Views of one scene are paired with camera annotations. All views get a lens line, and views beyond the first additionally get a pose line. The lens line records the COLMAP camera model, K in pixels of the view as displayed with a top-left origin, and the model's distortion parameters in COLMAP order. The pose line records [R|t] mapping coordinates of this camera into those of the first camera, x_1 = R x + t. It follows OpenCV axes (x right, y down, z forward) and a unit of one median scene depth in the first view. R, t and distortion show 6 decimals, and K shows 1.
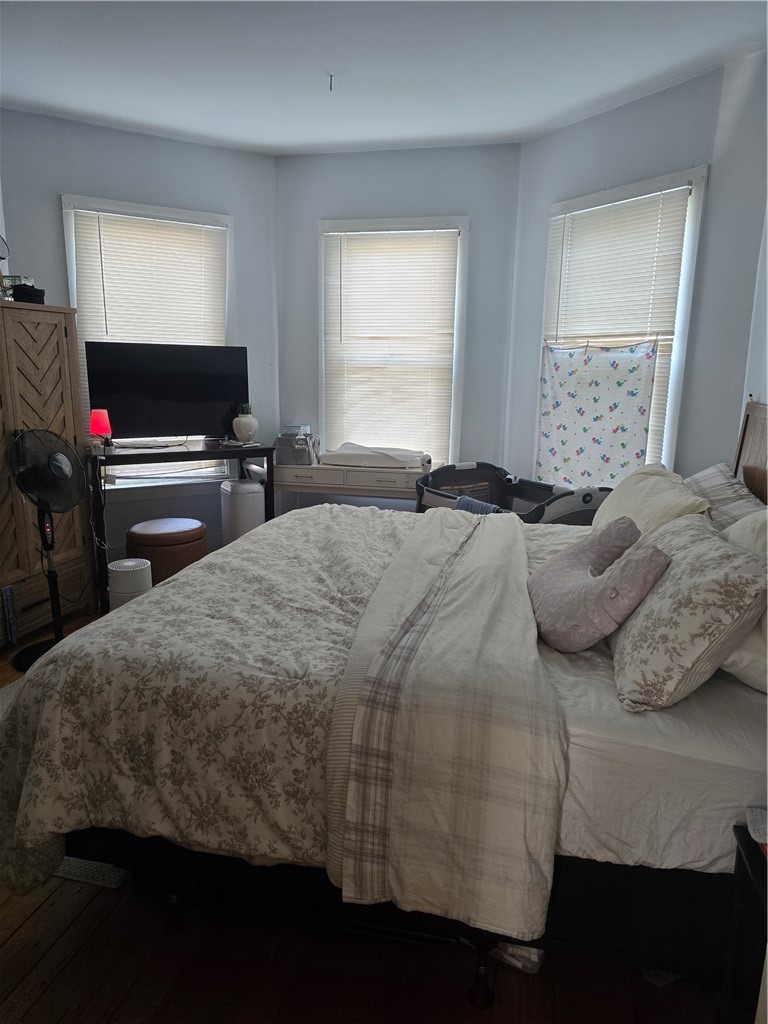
lens RADIAL K [[699.7, 0, 401.2], [0, 699.7, 513.2], [0, 0, 1]] dist [0.106321, -0.069762]
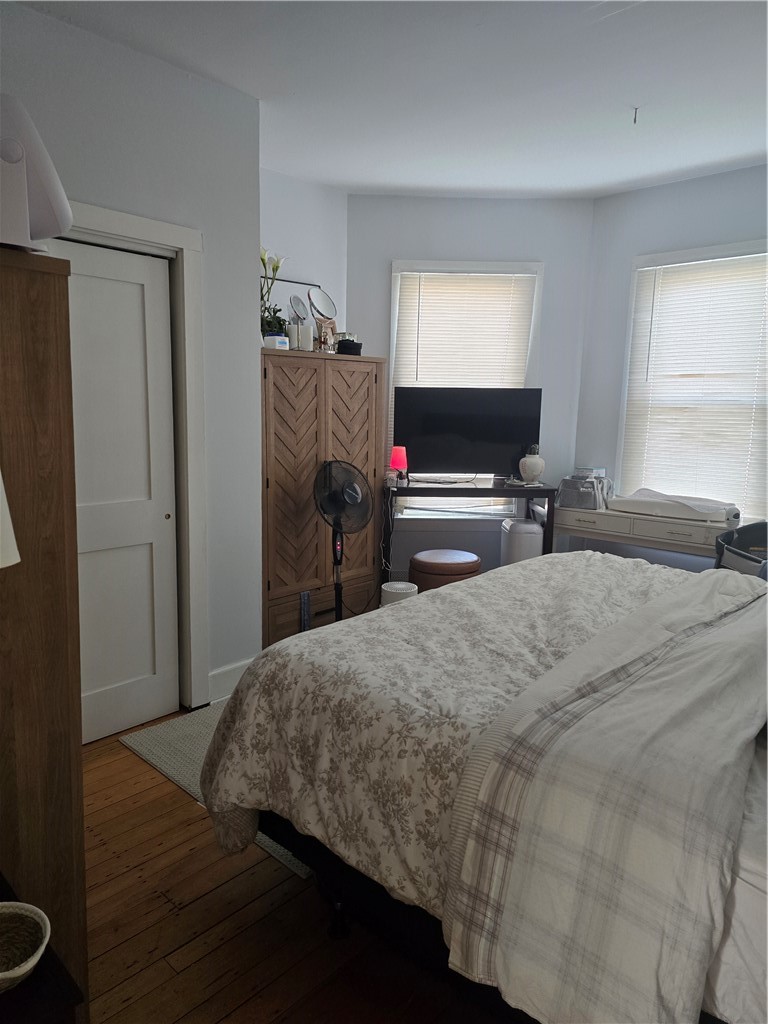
lens RADIAL K [[699.7, 0, 372.8], [0, 699.7, 510.3], [0, 0, 1]] dist [0.106321, -0.069762]
pose [[0.873637, 0.077789, -0.480319, 0.161651], [-0.108112, 0.993496, -0.035741, -0.003677], [0.474415, 0.083153, 0.876365, 0.053750]]
